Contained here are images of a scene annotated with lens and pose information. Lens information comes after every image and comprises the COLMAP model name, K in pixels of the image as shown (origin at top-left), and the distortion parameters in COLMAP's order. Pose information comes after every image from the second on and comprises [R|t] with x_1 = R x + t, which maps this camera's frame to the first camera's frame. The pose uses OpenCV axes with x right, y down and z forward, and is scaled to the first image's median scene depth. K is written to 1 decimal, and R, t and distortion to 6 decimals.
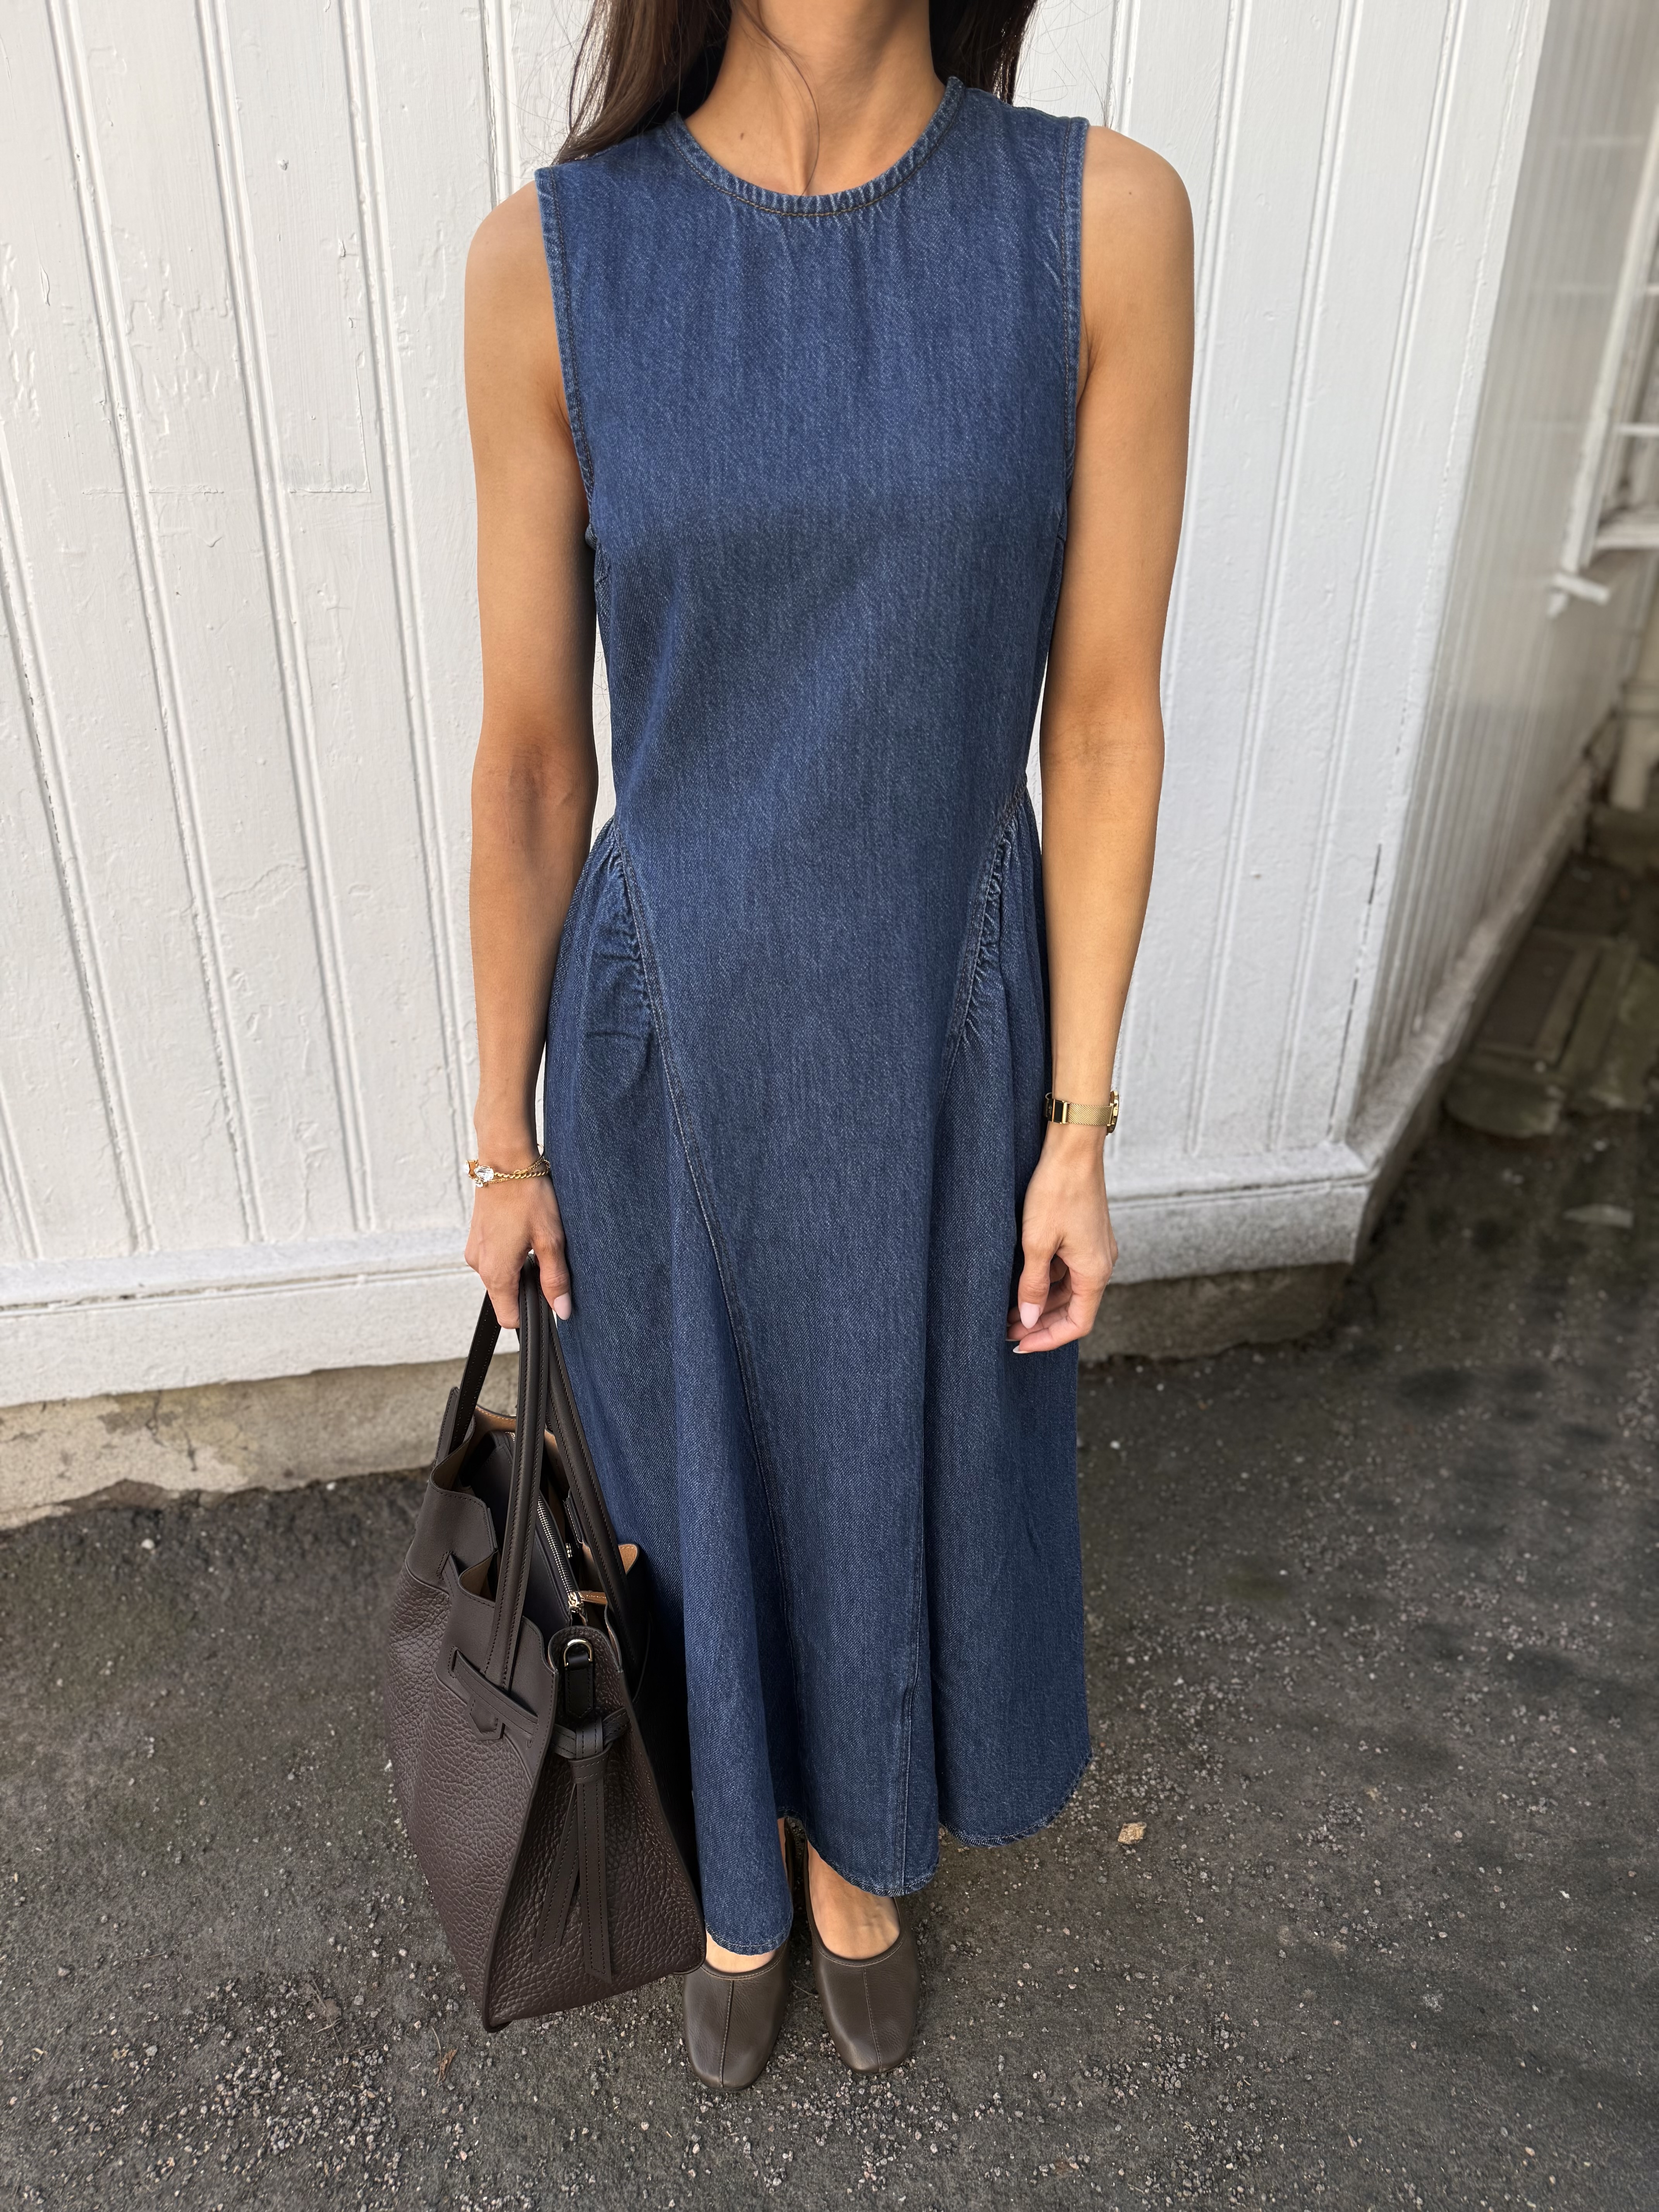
lens RADIAL K [[1547.9, 0, 829.5], [0, 1547.9, 1106.0], [0, 0, 1]] dist [0.020840, -0.026509]
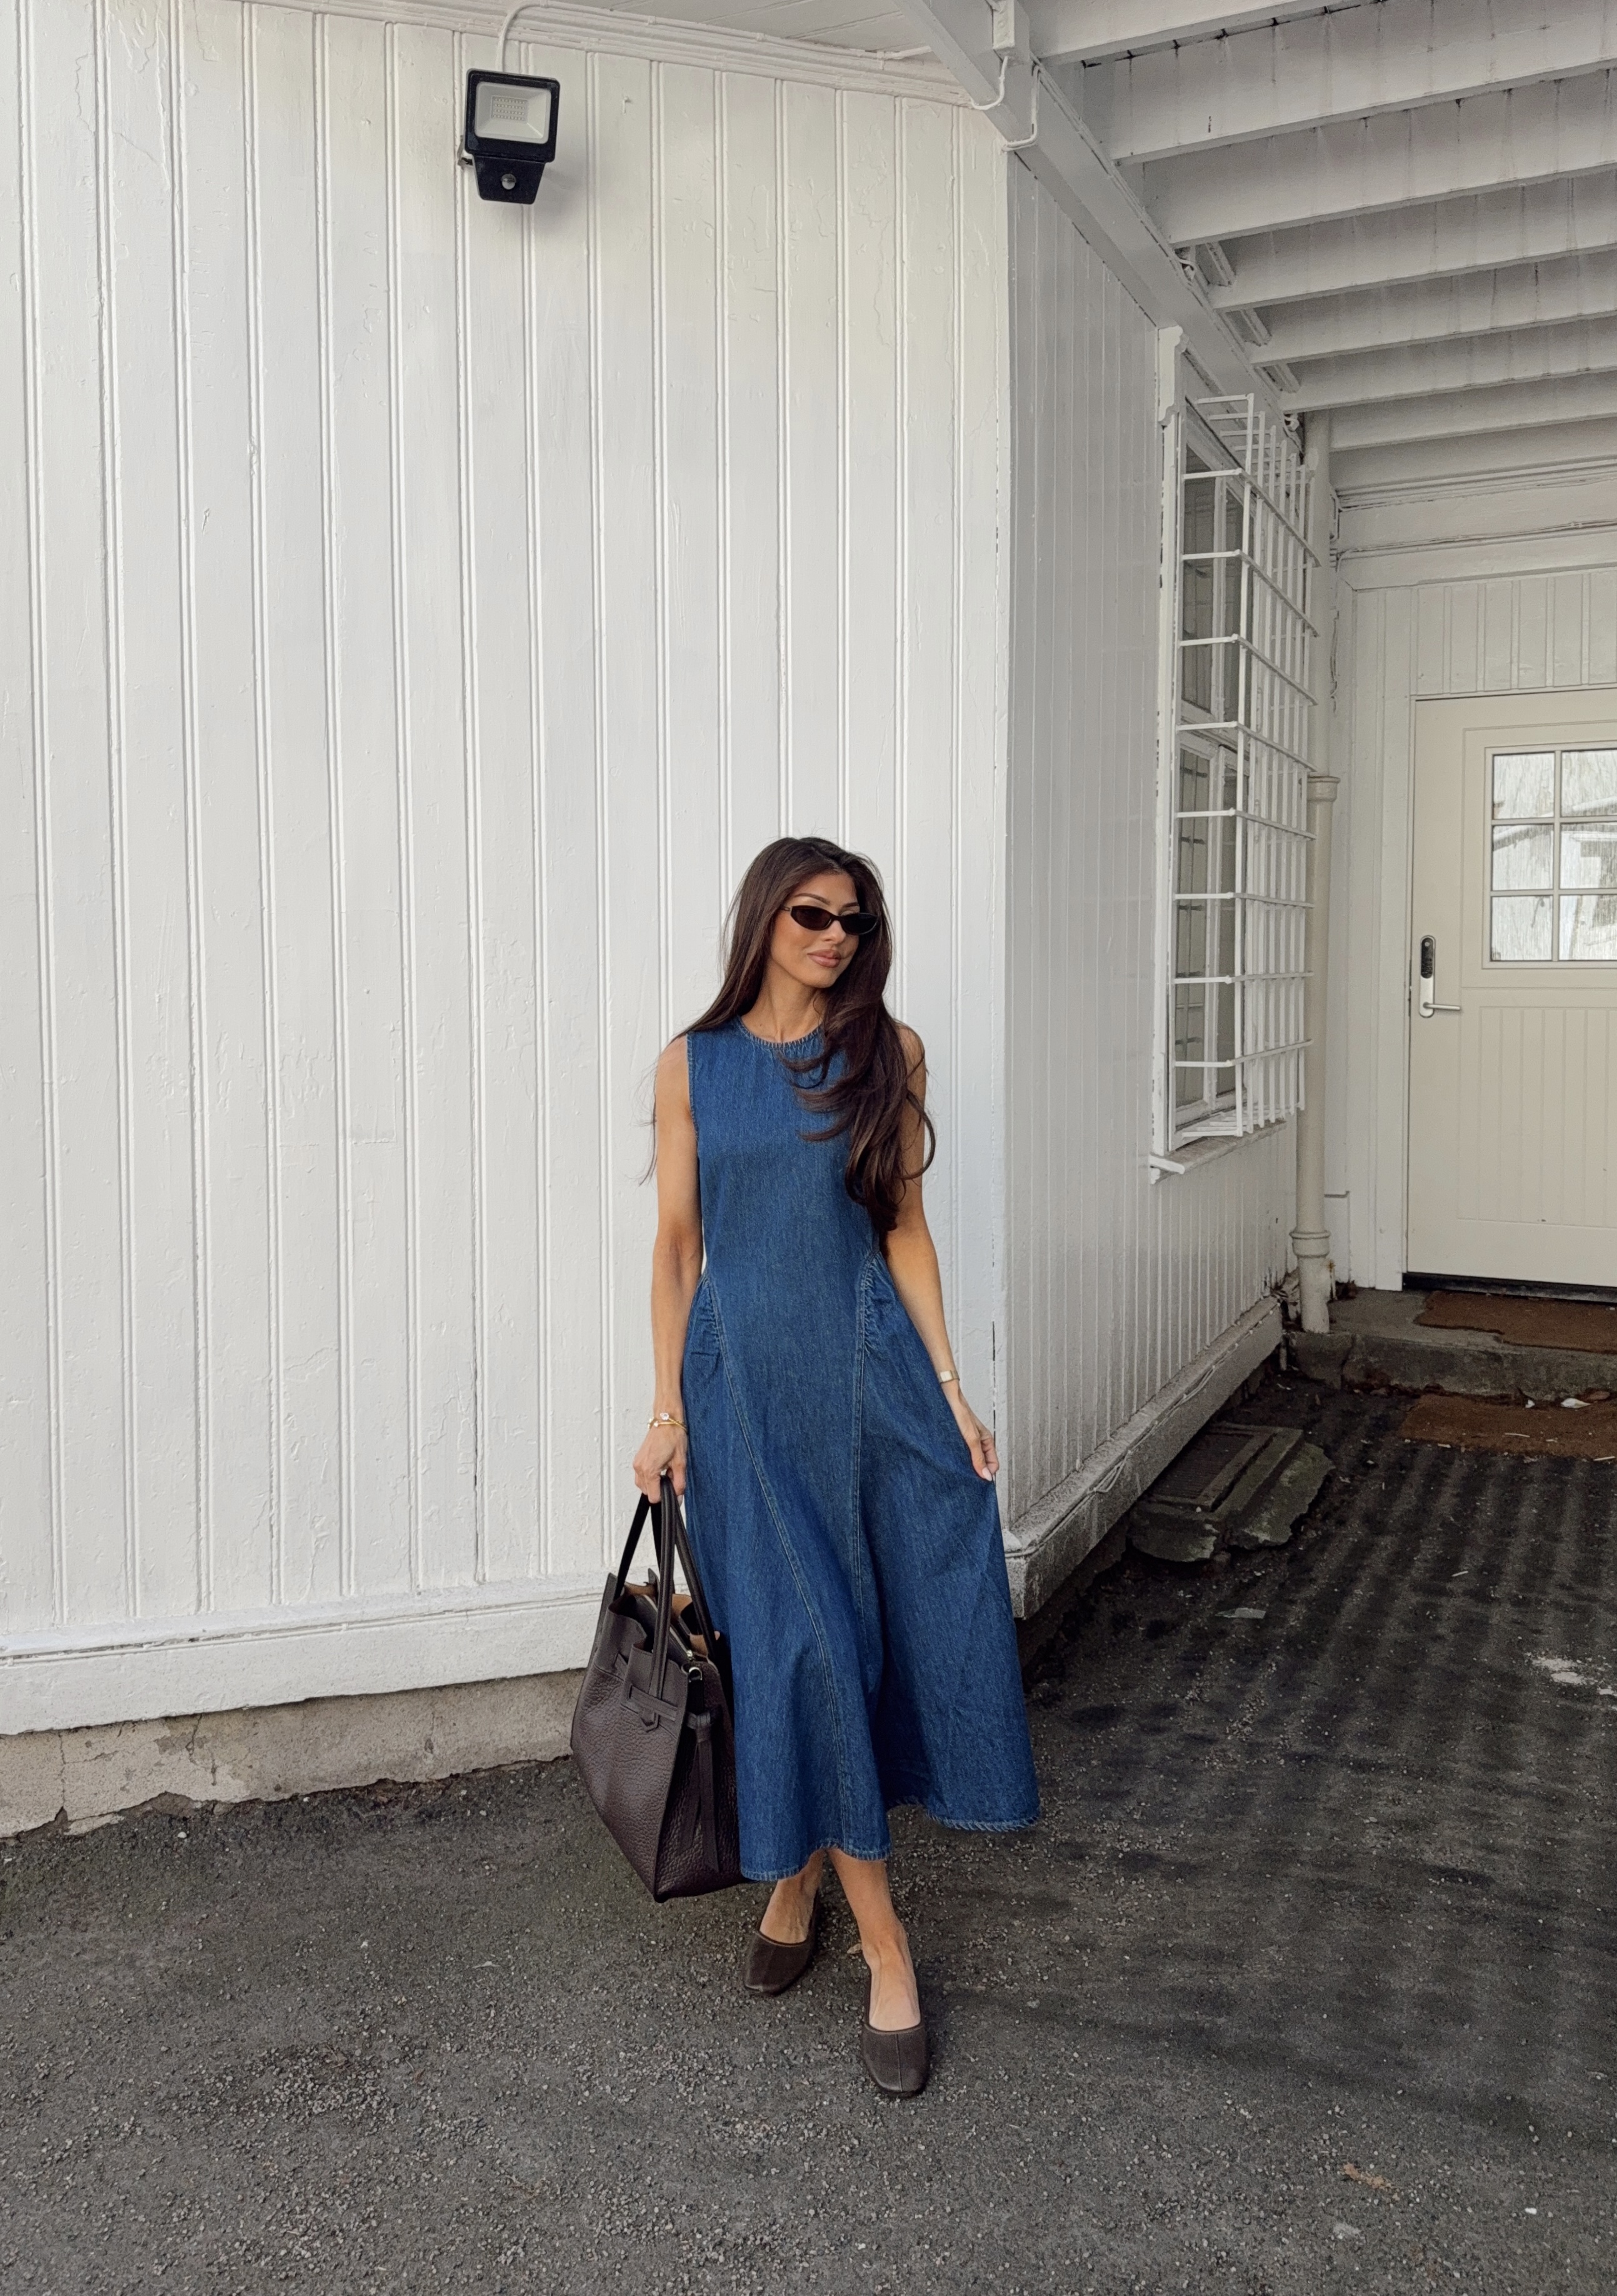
lens RADIAL K [[1709.8, 0, 781.1], [0, 1709.8, 988.7], [0, 0, 1]] dist [0.001846, 0.000653]
pose [[0.997274, -0.026143, 0.069004, 0.026064], [0.052702, 0.906882, -0.418076, 0.285619], [-0.051649, 0.420573, 0.905787, -0.854162]]
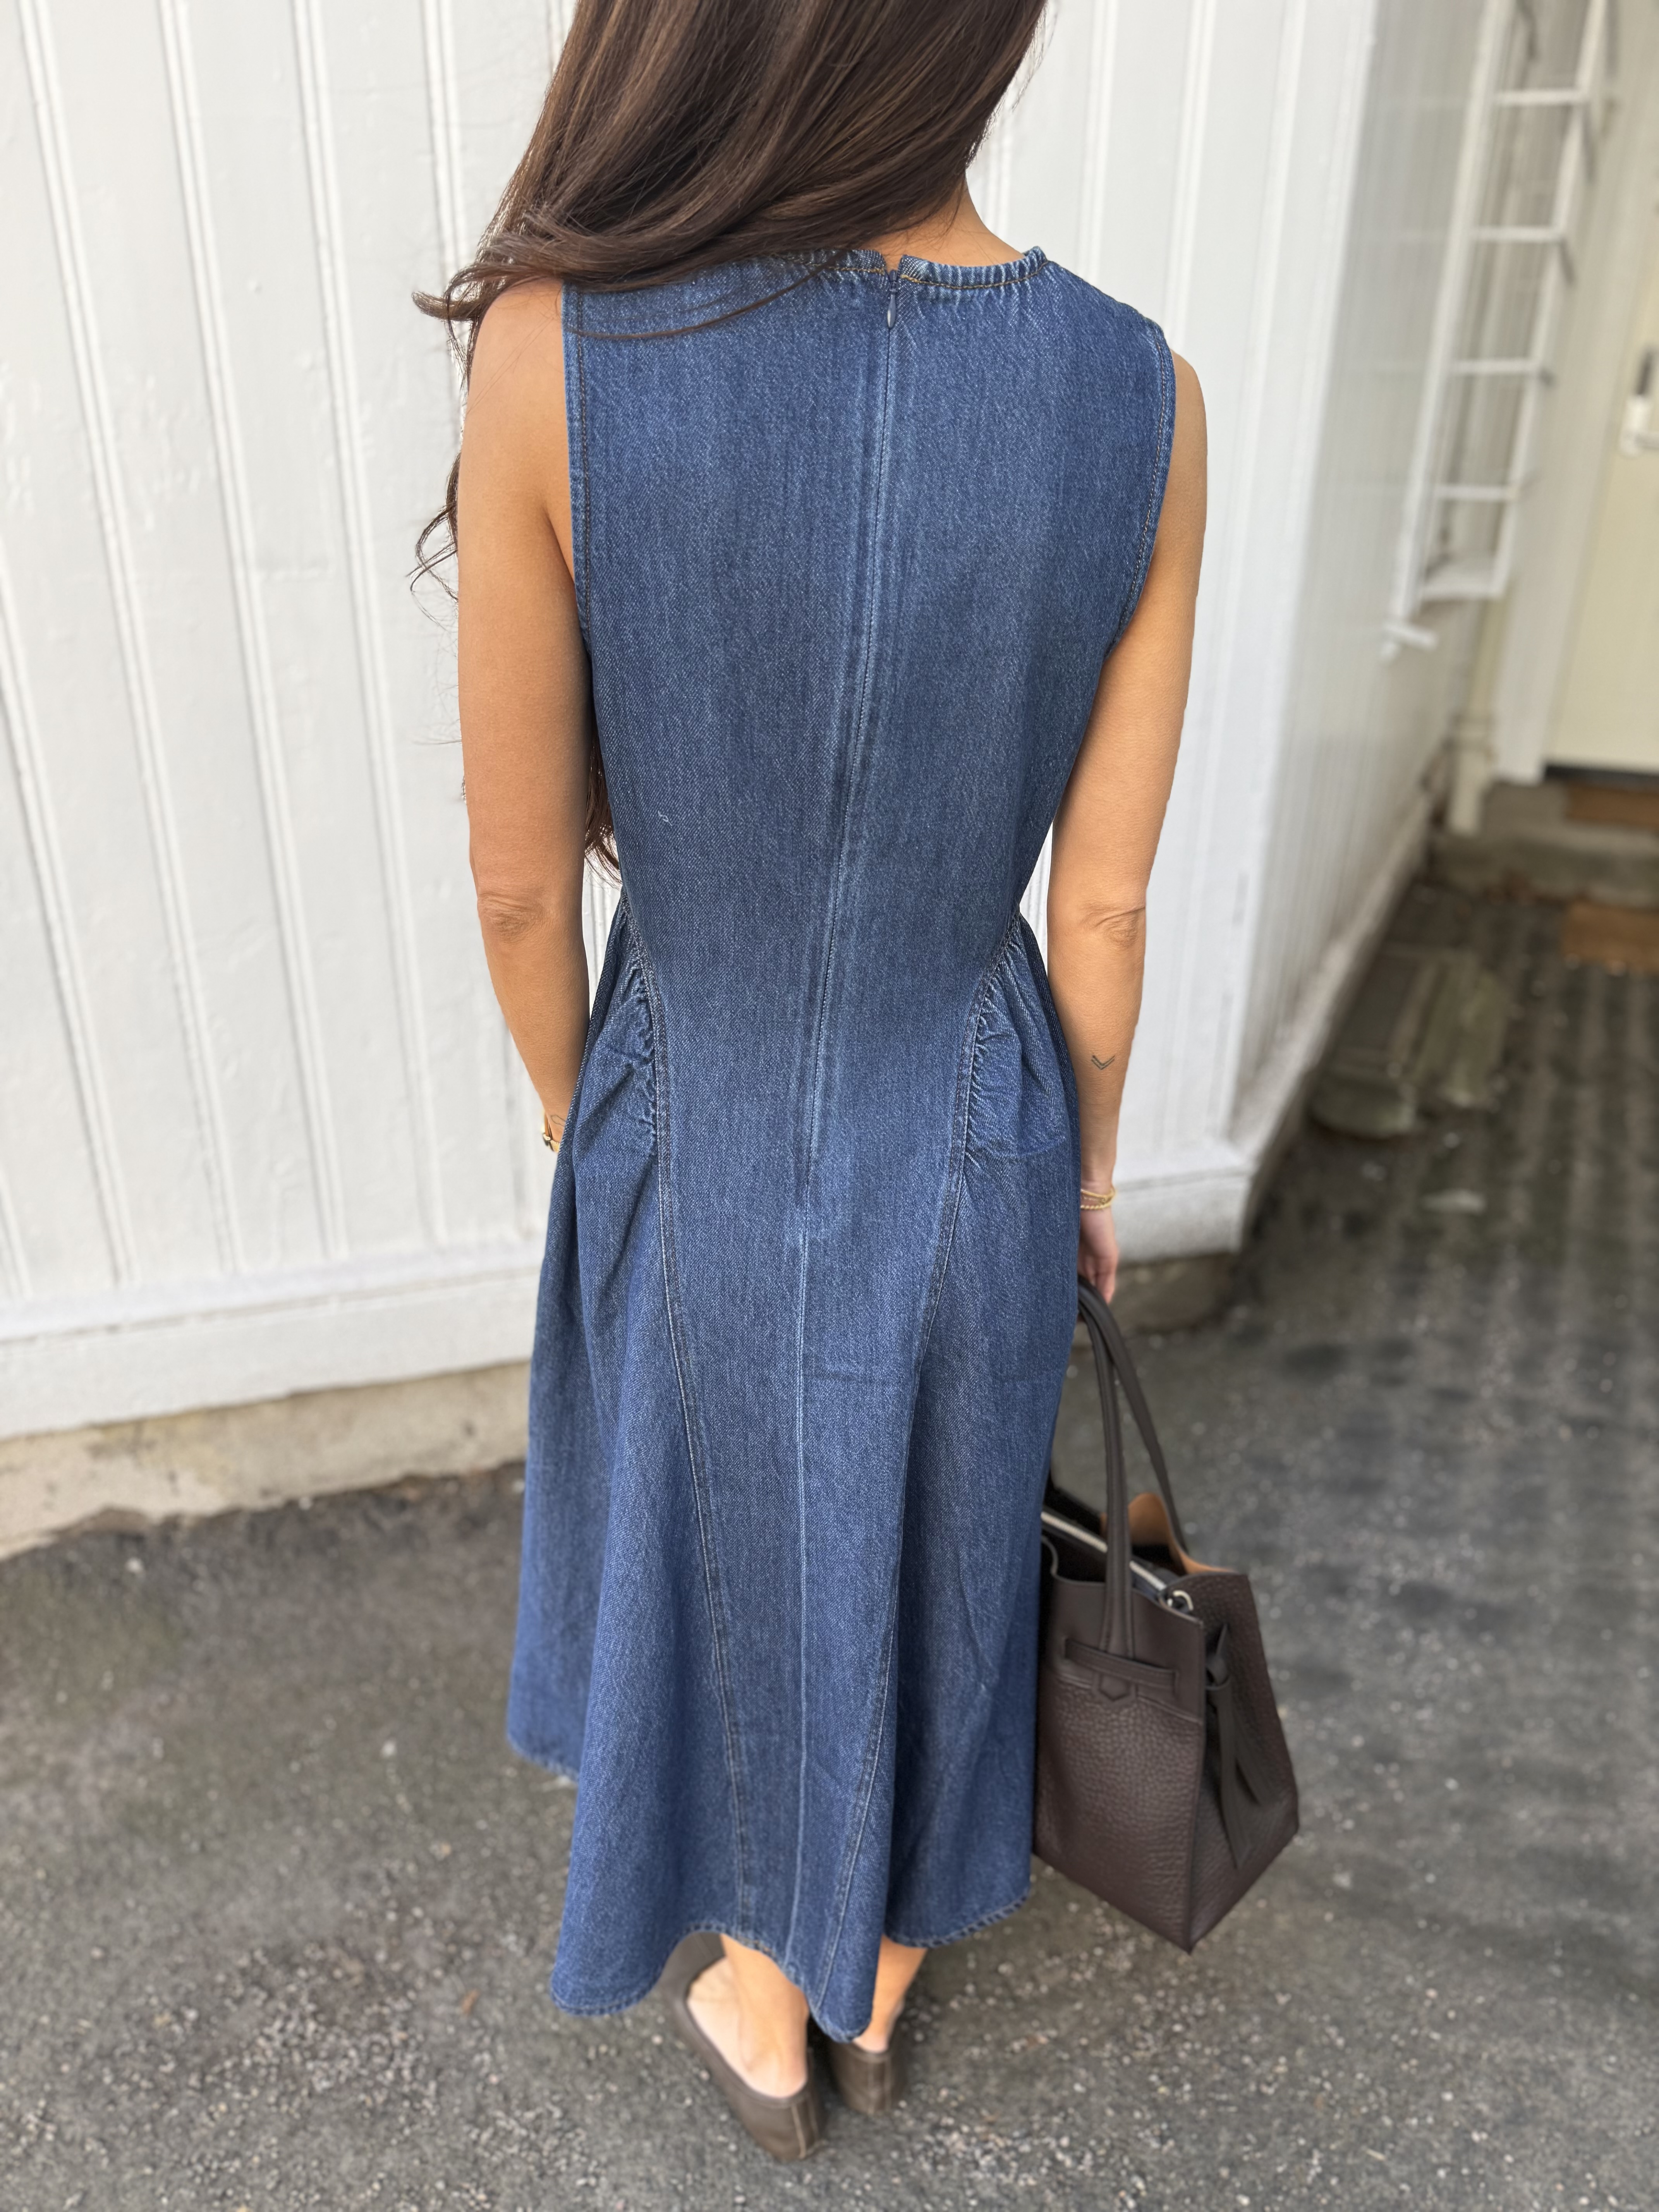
lens RADIAL K [[1547.9, 0, 829.5], [0, 1547.9, 1106.0], [0, 0, 1]] dist [0.020840, -0.026509]
pose [[0.996244, -0.039590, 0.077007, -0.042473], [0.041599, 0.998830, -0.024666, 0.018433], [-0.075940, 0.027777, 0.996725, -0.100245]]
